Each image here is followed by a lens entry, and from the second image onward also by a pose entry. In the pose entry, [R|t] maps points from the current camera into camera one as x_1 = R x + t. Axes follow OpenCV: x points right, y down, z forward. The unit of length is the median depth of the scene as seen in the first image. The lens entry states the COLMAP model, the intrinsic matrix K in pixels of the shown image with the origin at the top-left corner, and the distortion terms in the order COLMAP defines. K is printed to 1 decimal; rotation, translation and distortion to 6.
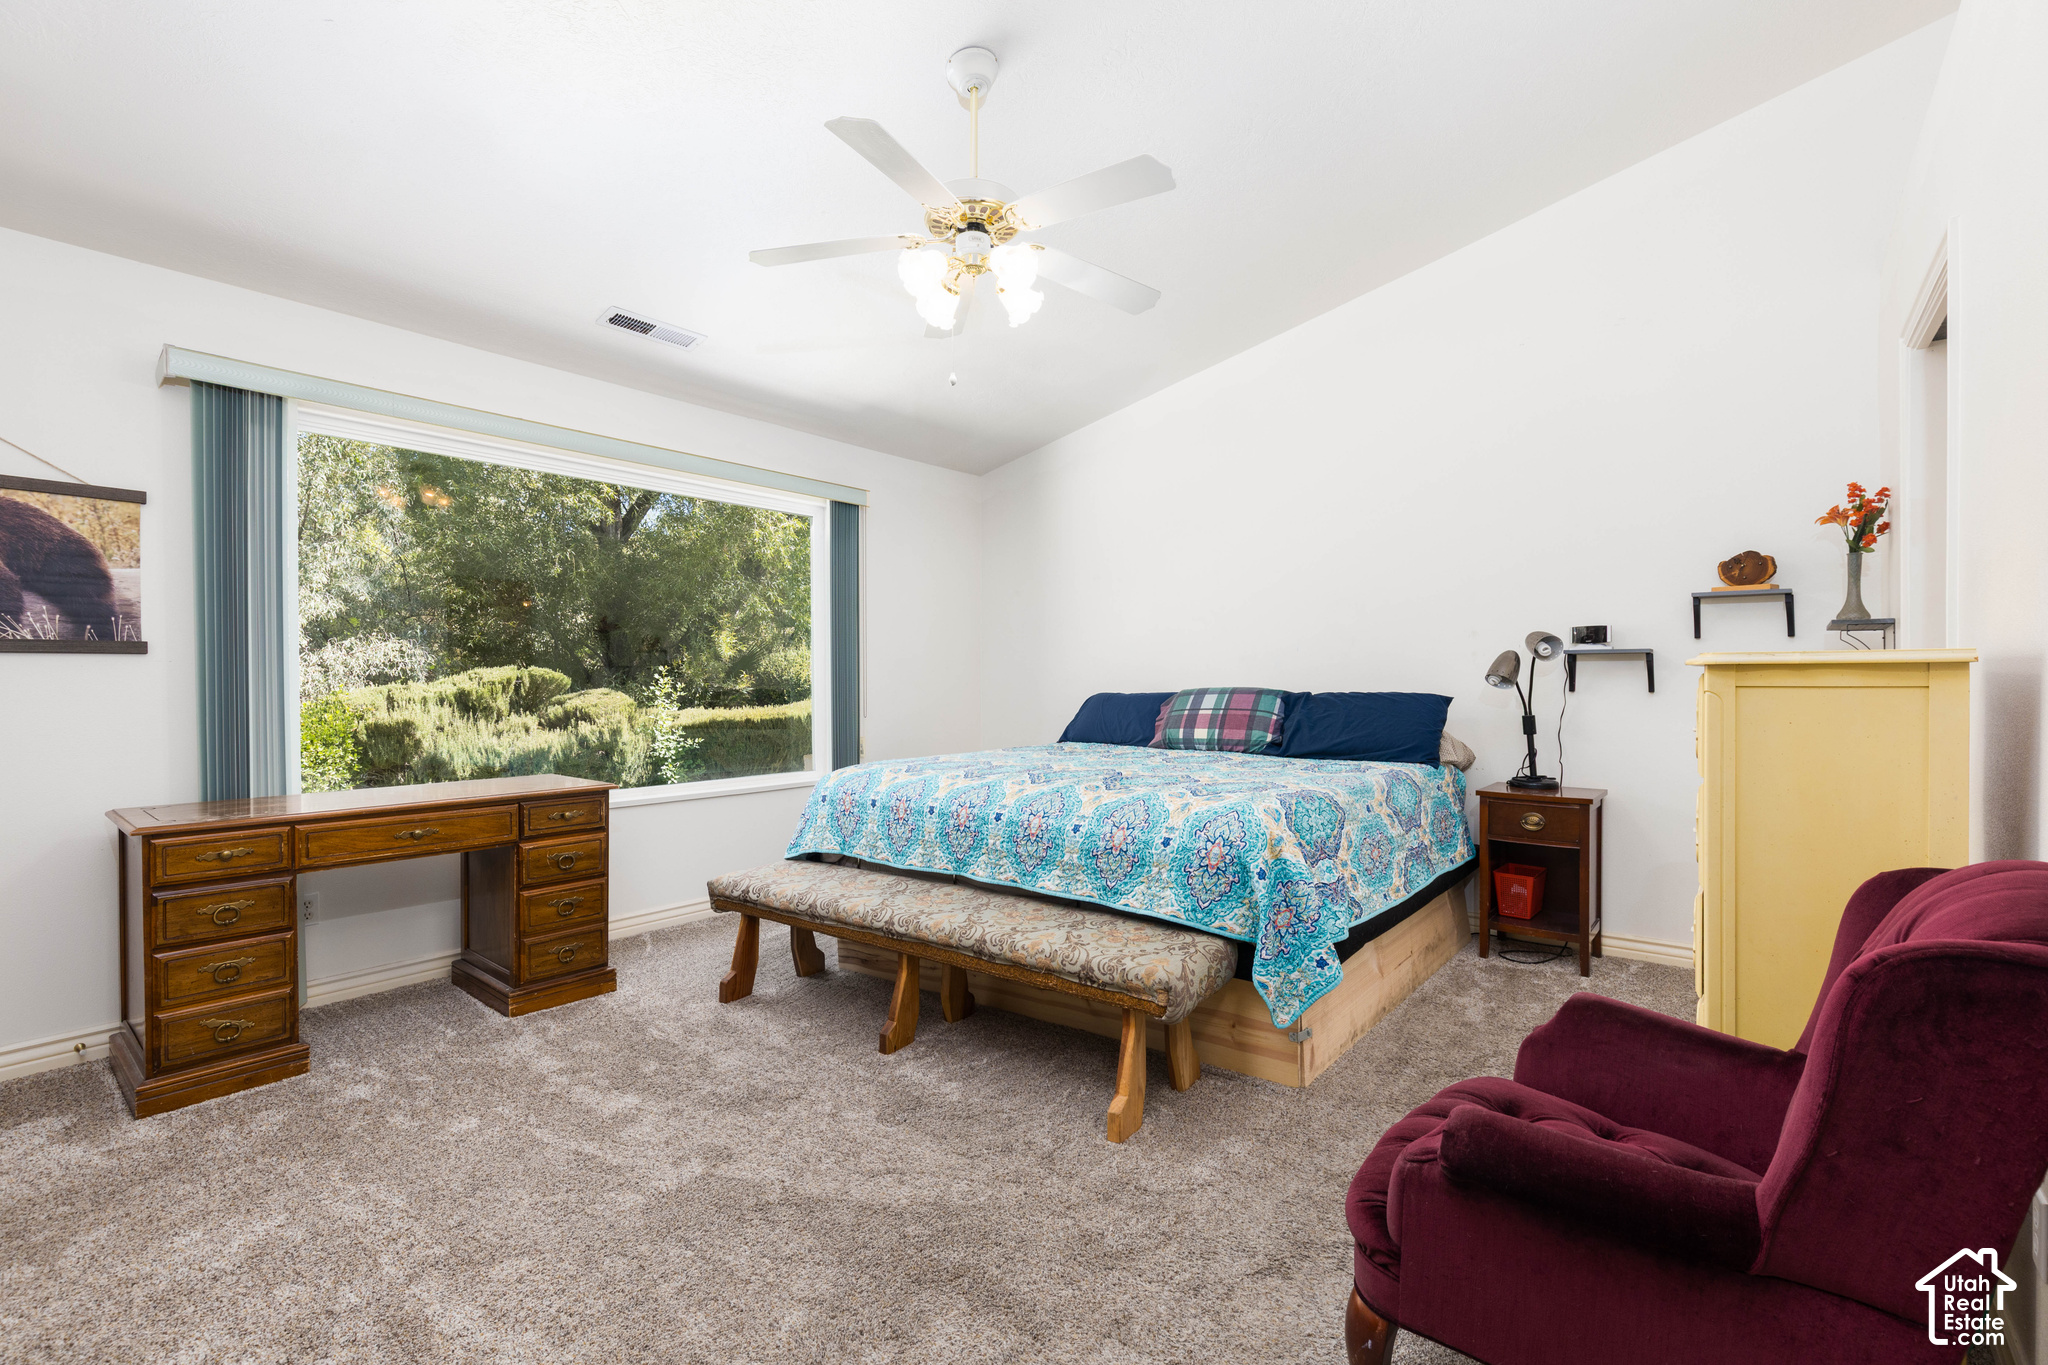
lens RADIAL K [[910.9, 0, 1029.1], [0, 910.9, 684.2], [0, 0, 1]] dist [0.003089, -0.000141]
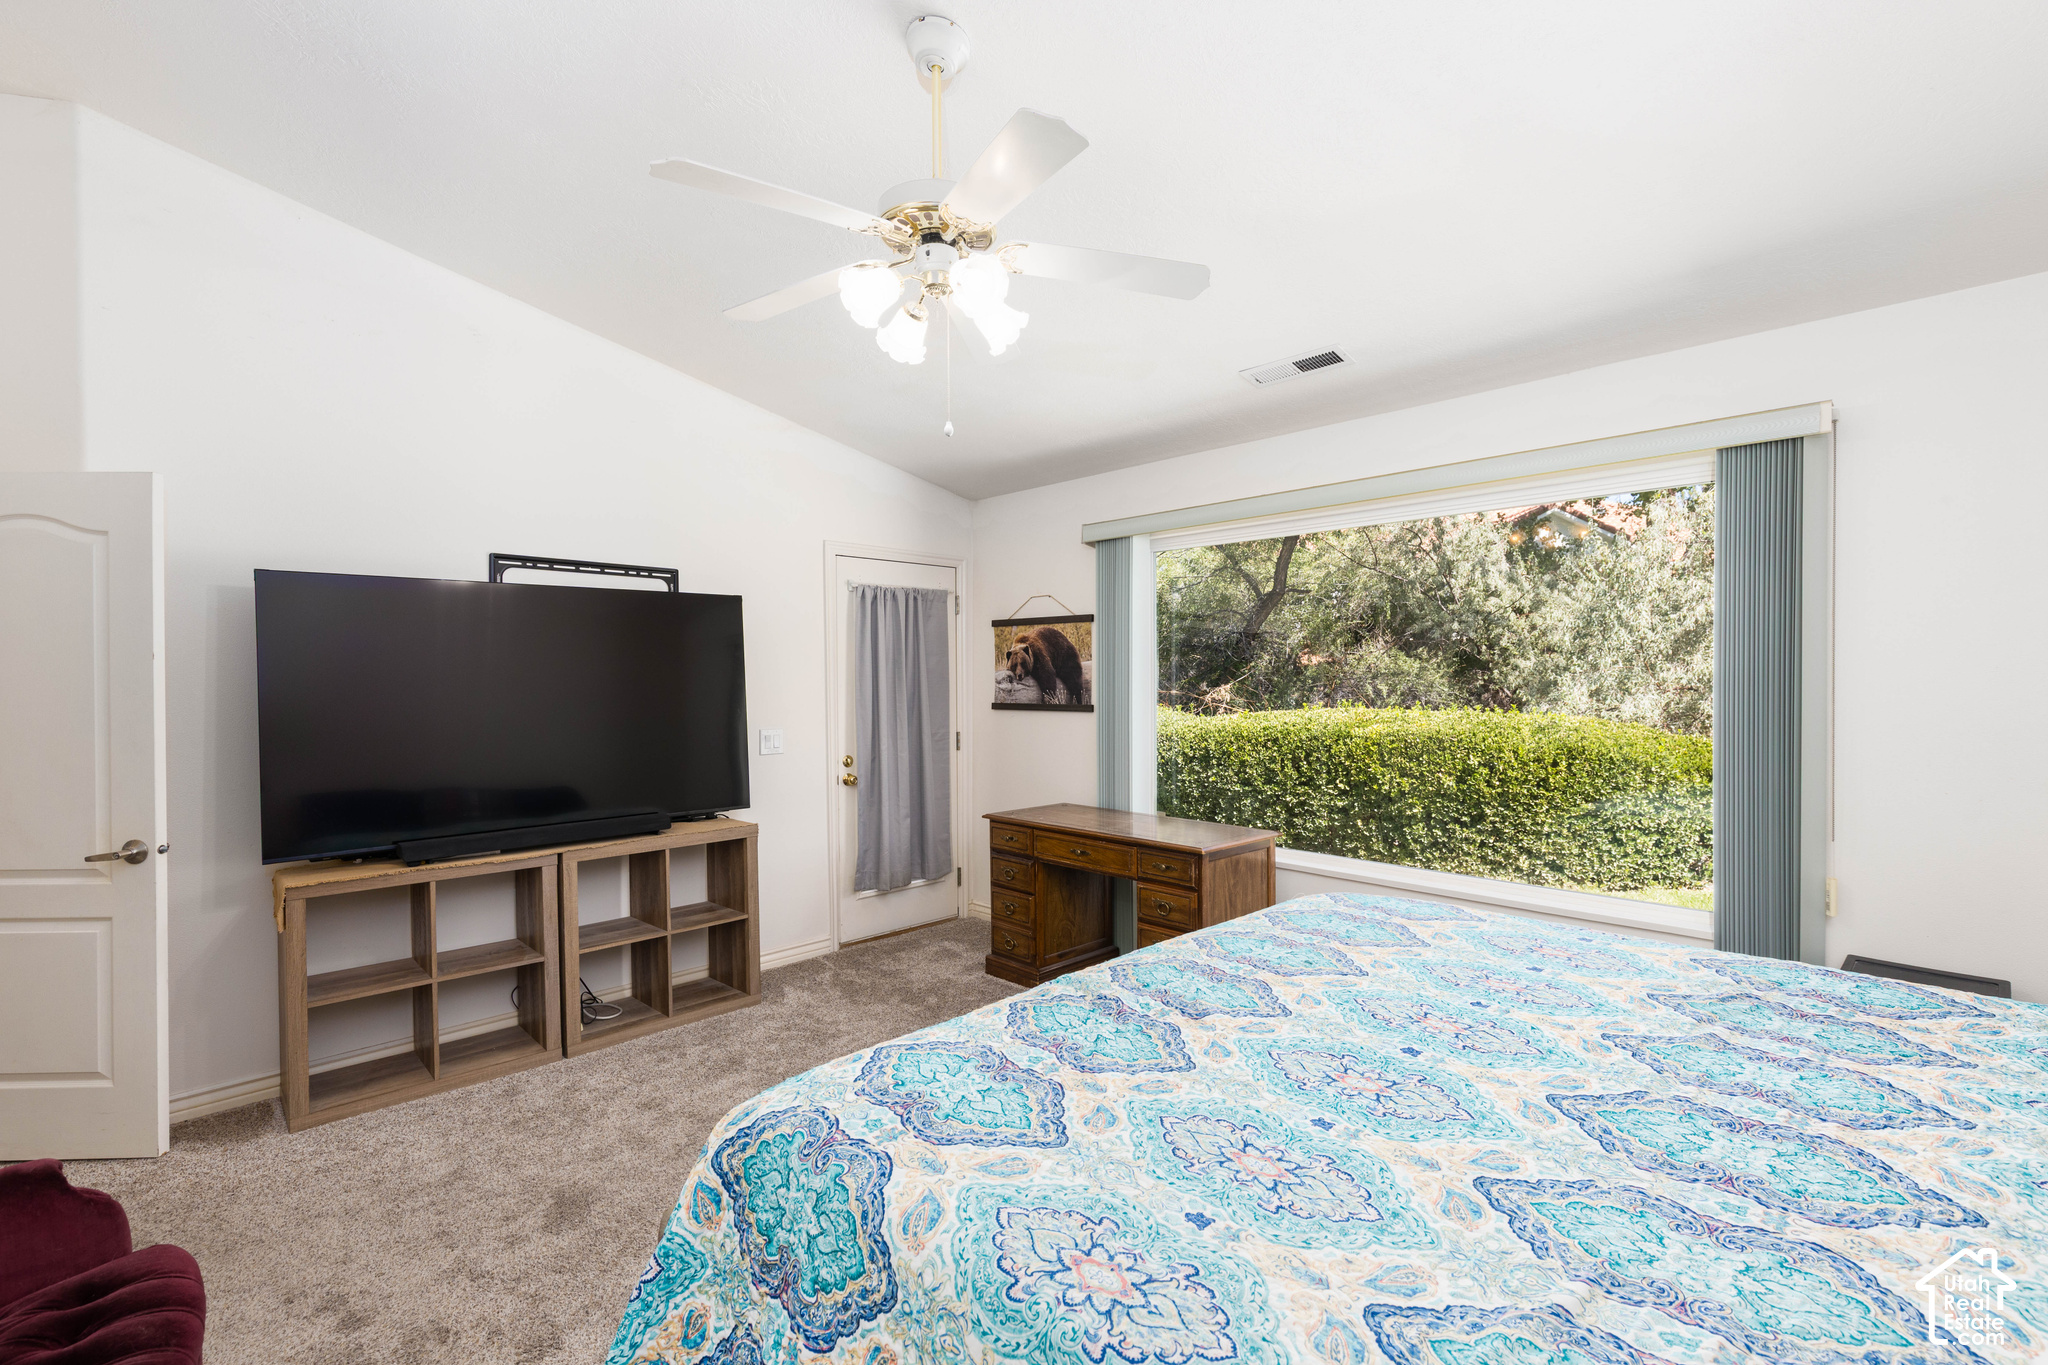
lens RADIAL K [[910.9, 0, 1029.1], [0, 910.9, 684.2], [0, 0, 1]] dist [0.003089, -0.000141]
pose [[-0.100441, 0.005627, -0.994927, 0.687767], [-0.002275, 0.999980, 0.005885, -0.093687], [0.994940, 0.002854, -0.100427, 1.057625]]
